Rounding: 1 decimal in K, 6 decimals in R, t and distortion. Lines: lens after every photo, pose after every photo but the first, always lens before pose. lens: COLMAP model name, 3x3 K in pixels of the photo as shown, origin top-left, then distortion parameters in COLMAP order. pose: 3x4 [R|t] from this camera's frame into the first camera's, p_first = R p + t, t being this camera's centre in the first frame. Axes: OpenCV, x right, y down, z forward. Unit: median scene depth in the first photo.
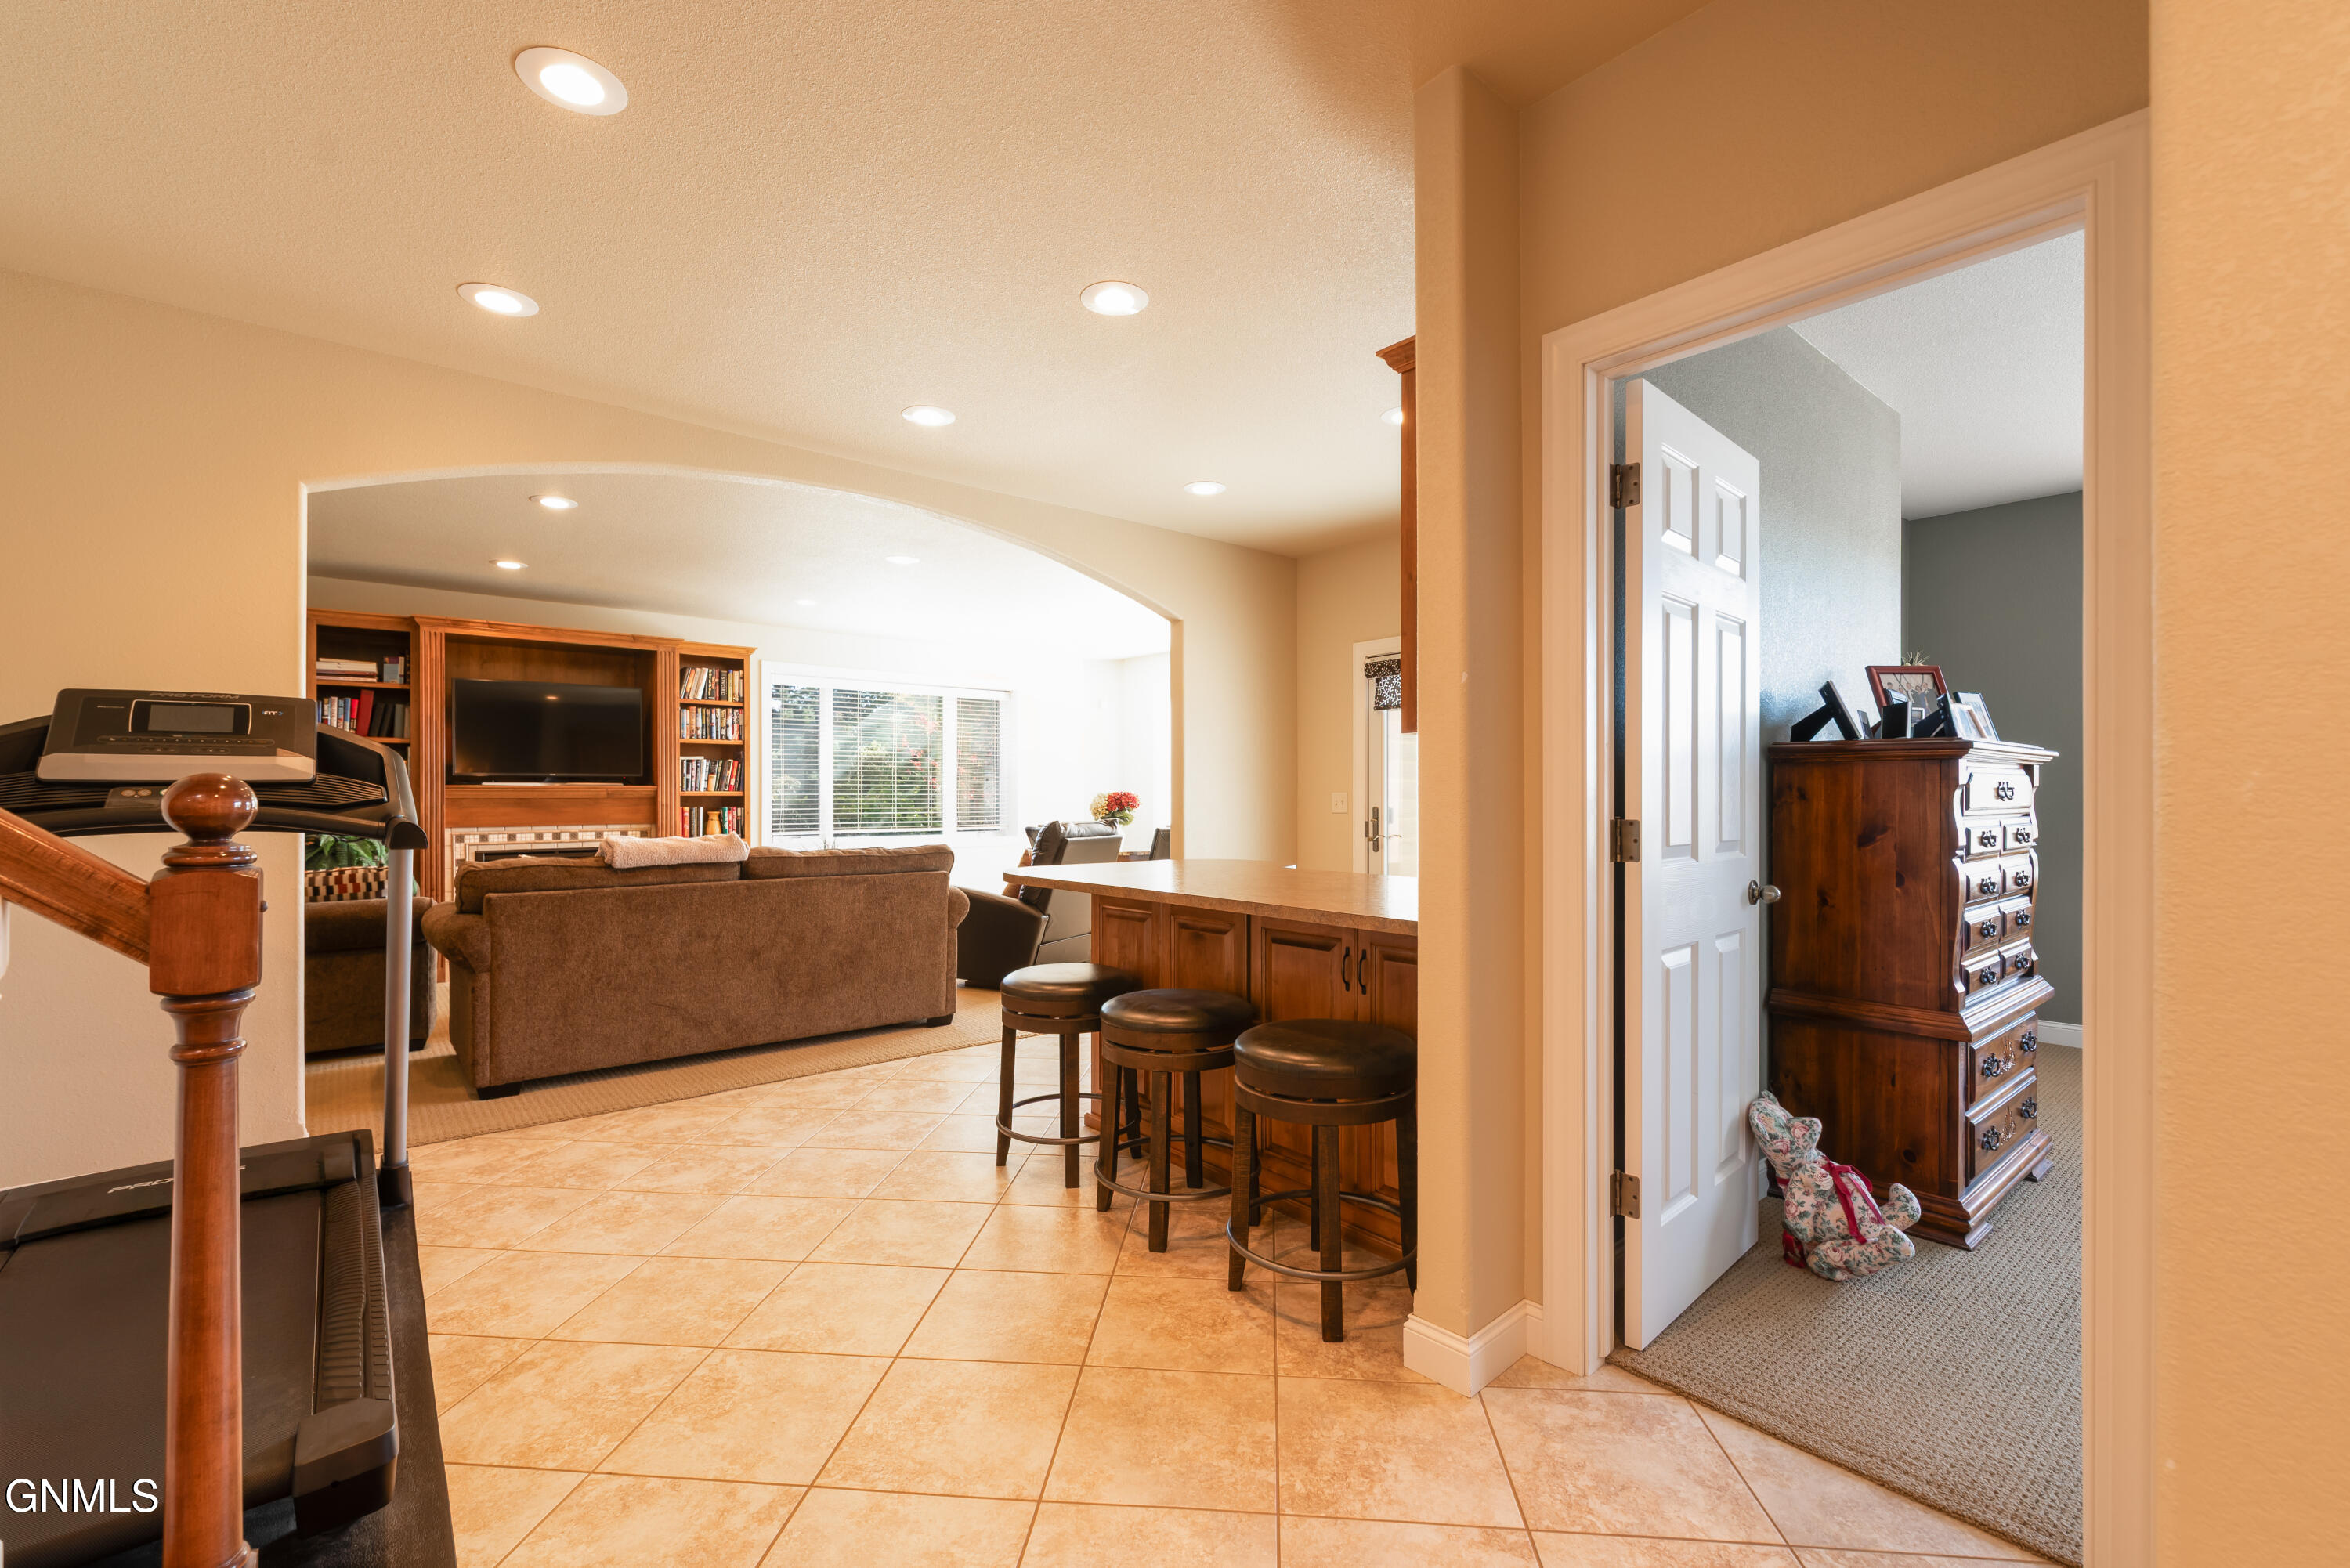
lens RADIAL K [[1010.2, 0, 1170.3], [0, 1010.2, 793.8], [0, 0, 1]] dist [-0.001144, -0.000608]
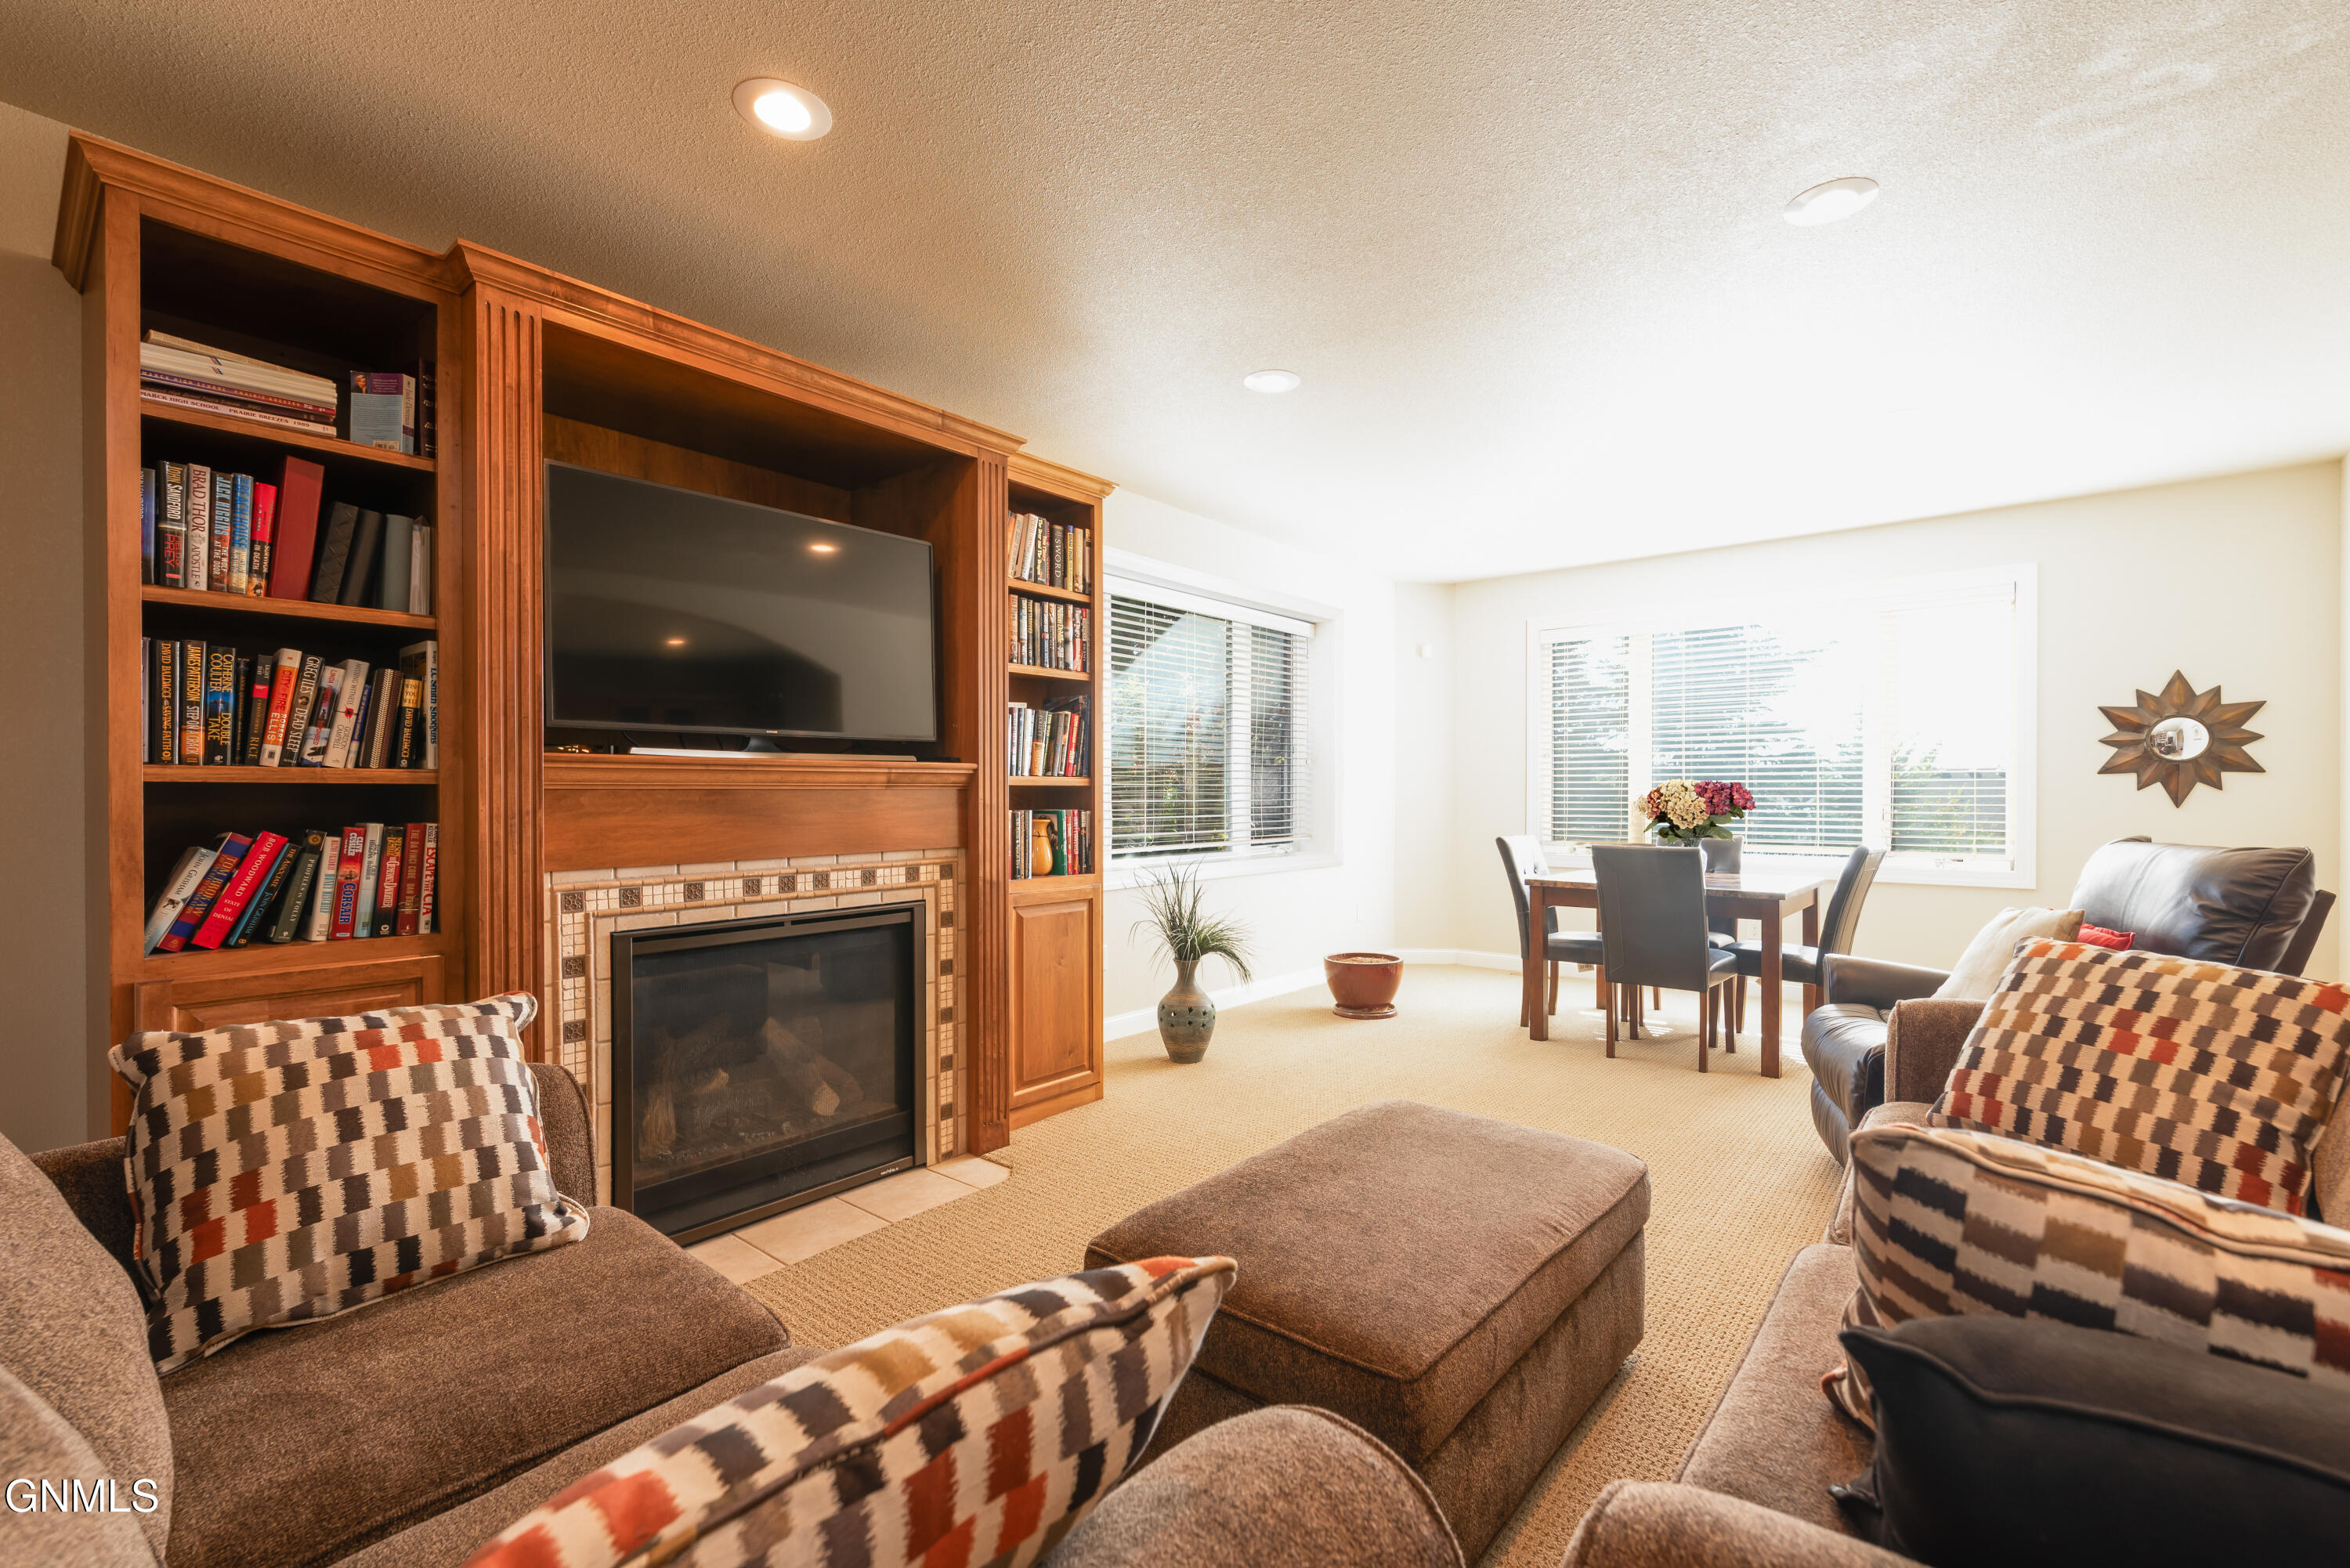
lens RADIAL K [[1010.2, 0, 1166.9], [0, 1010.2, 786.5], [0, 0, 1]] dist [-0.001144, -0.000608]
pose [[0.977195, 0.012341, 0.211983, -0.531648], [-0.014400, 0.999863, 0.008169, -0.002411], [-0.211854, -0.011035, 0.977239, 0.557598]]
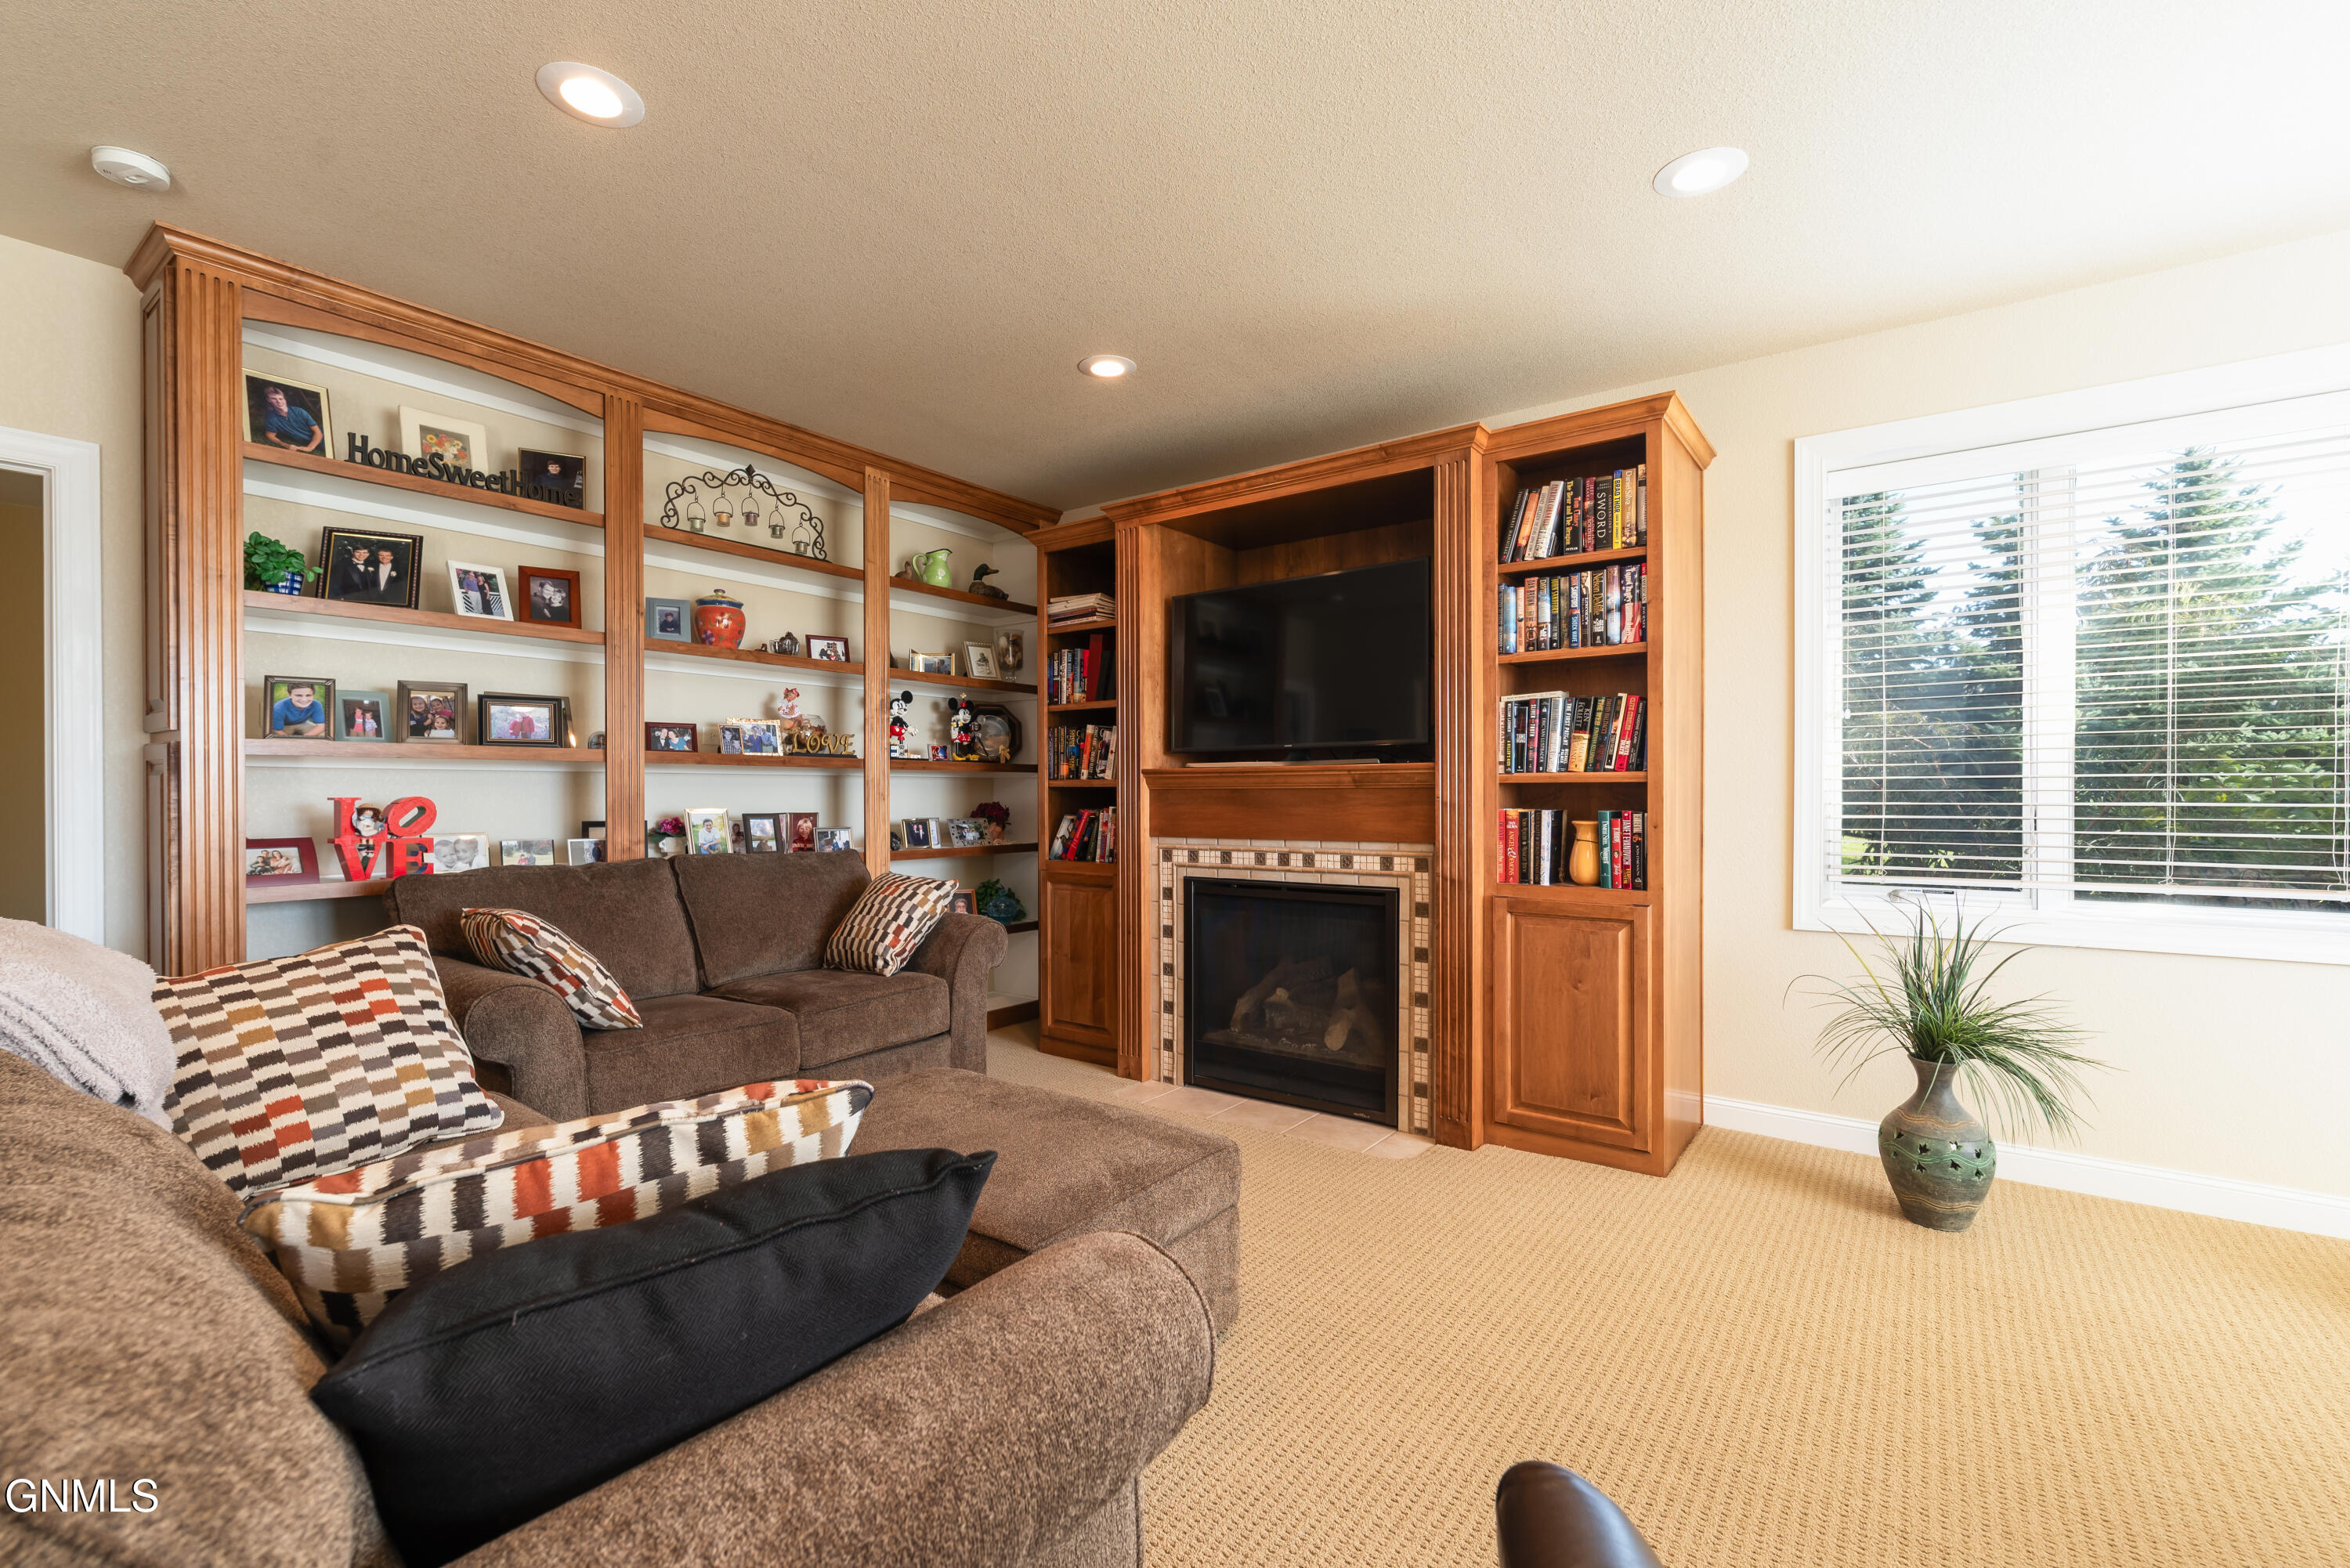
lens RADIAL K [[1010.2, 0, 1161.2], [0, 1010.2, 794.8], [0, 0, 1]] dist [-0.001144, -0.000608]
pose [[0.262047, 0.011907, -0.964982, -0.099944], [0.012197, 0.999803, 0.015649, -0.001742], [0.964978, -0.015870, 0.261851, 0.774985]]
